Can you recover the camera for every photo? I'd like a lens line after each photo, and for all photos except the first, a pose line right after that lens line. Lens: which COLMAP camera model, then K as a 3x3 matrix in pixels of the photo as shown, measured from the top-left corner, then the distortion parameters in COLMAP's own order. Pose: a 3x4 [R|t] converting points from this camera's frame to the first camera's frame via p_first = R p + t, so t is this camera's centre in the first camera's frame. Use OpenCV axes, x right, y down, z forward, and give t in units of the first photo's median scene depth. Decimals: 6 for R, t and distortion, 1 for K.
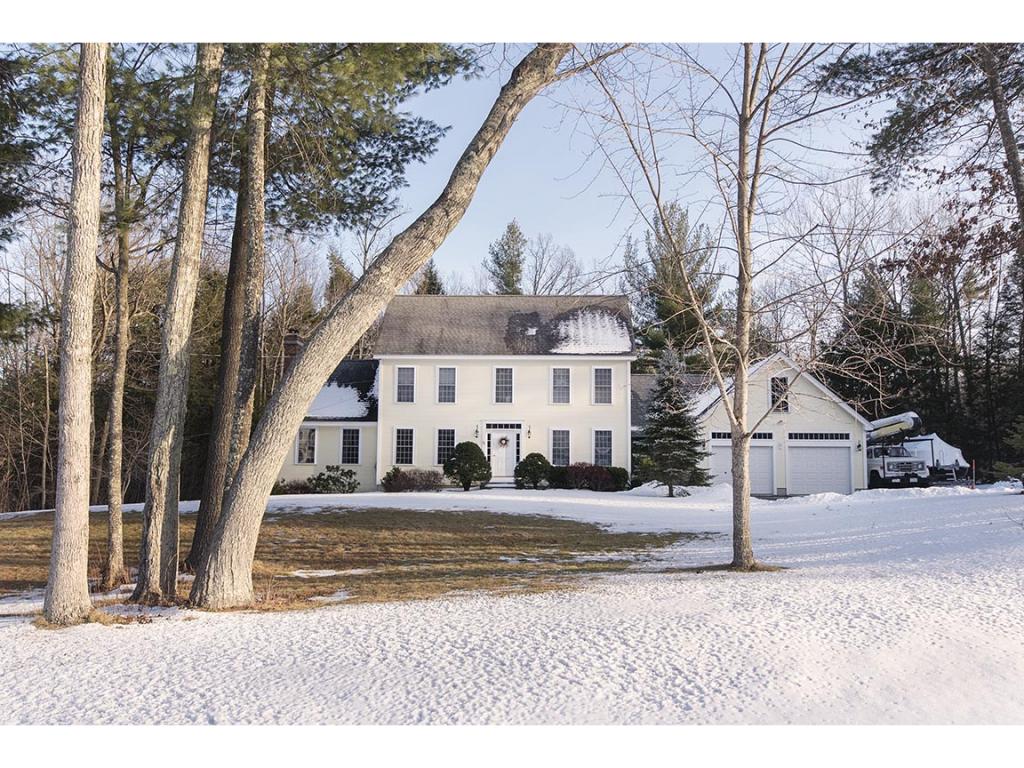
lens RADIAL K [[899.3, 0, 516.2], [0, 899.3, 382.3], [0, 0, 1]] dist [-0.025712, -0.022596]
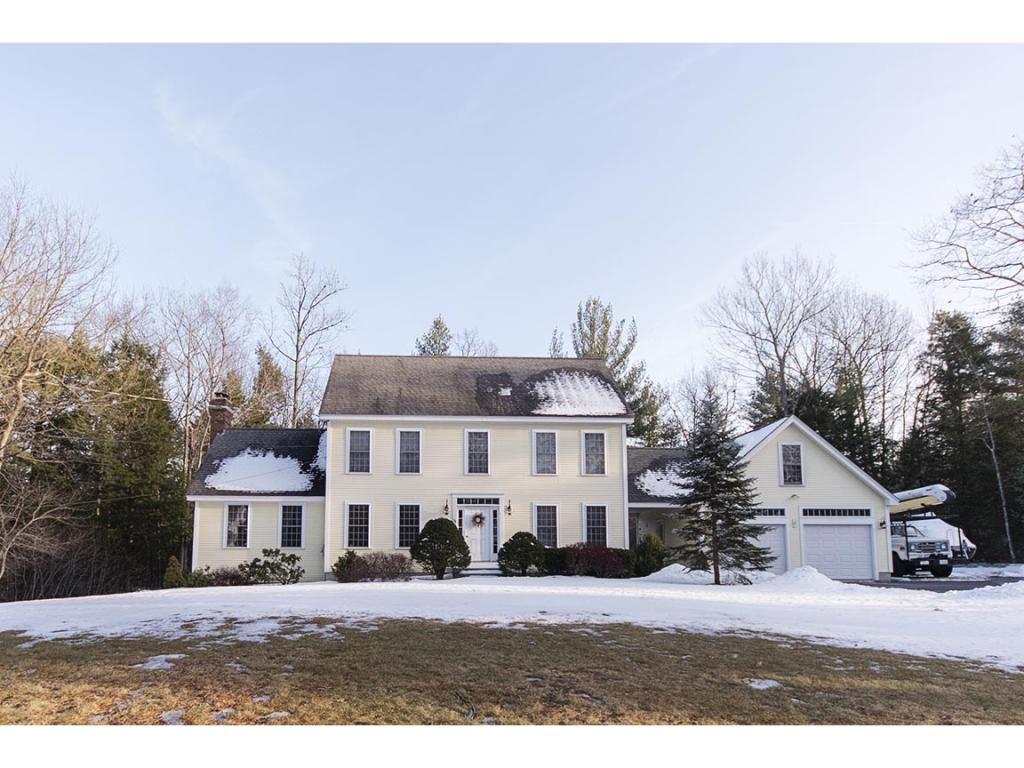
lens RADIAL K [[701.3, 0, 452.0], [0, 701.3, 485.0], [0, 0, 1]] dist [-0.016308, 0.009118]
pose [[0.997262, 0.000522, 0.073942, -0.085869], [0.000268, 0.999943, -0.010678, 0.040657], [-0.073944, 0.010669, 0.997205, 0.350303]]
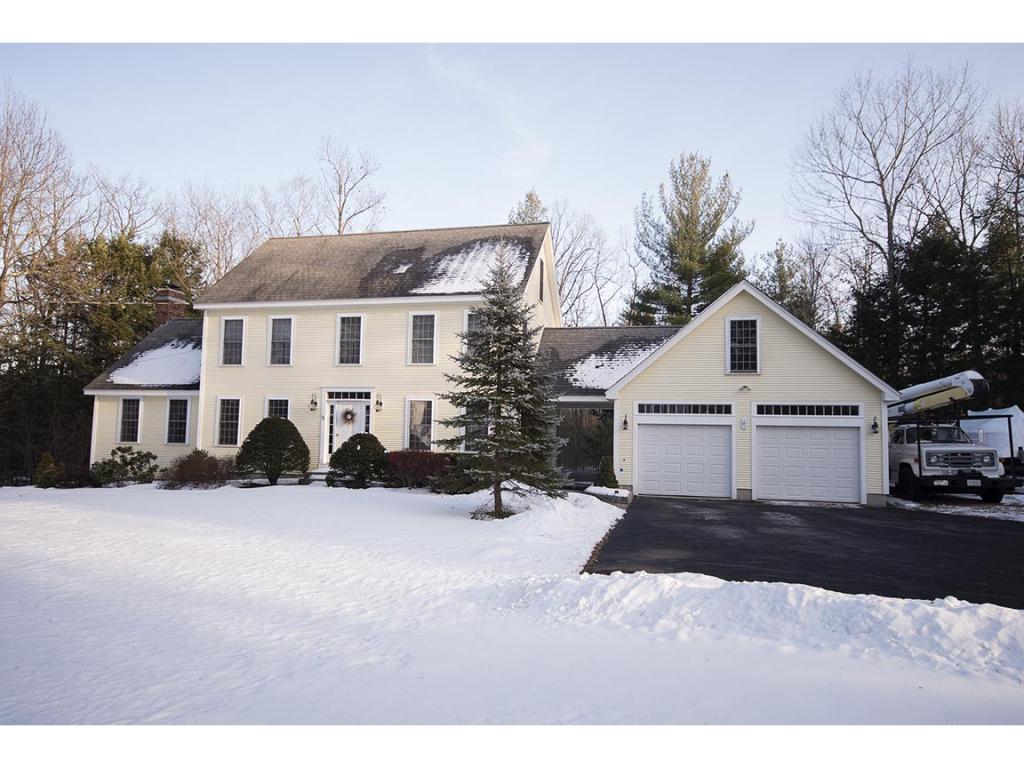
lens RADIAL K [[668.4, 0, 519.7], [0, 668.4, 388.4], [0, 0, 1]] dist [0.008360, 0.003980]
pose [[0.979067, -0.004348, -0.203493, 0.234060], [0.010460, 0.999526, 0.028969, 0.028665], [0.203270, -0.030491, 0.978648, 0.488673]]
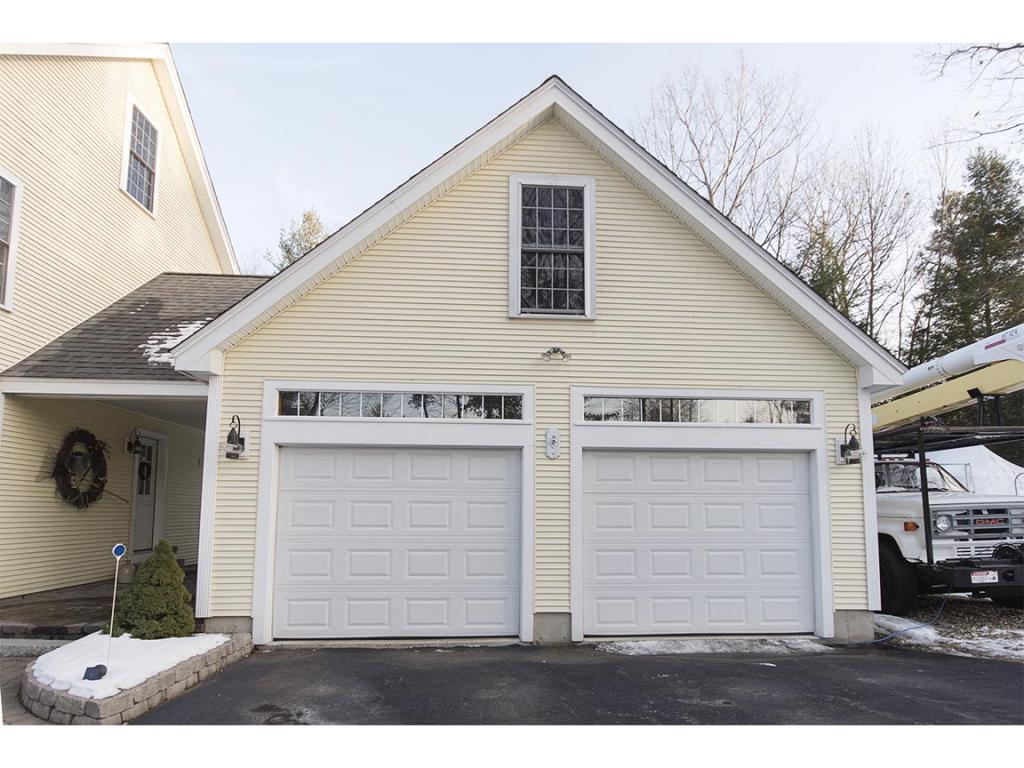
lens RADIAL K [[568.5, 0, 544.1], [0, 568.5, 458.6], [0, 0, 1]] dist [-0.002138, -0.000689]
pose [[0.995035, 0.003719, 0.099452, 0.276459], [-0.004151, 0.999983, 0.004141, 0.074162], [-0.099435, -0.004533, 0.995034, 0.839806]]
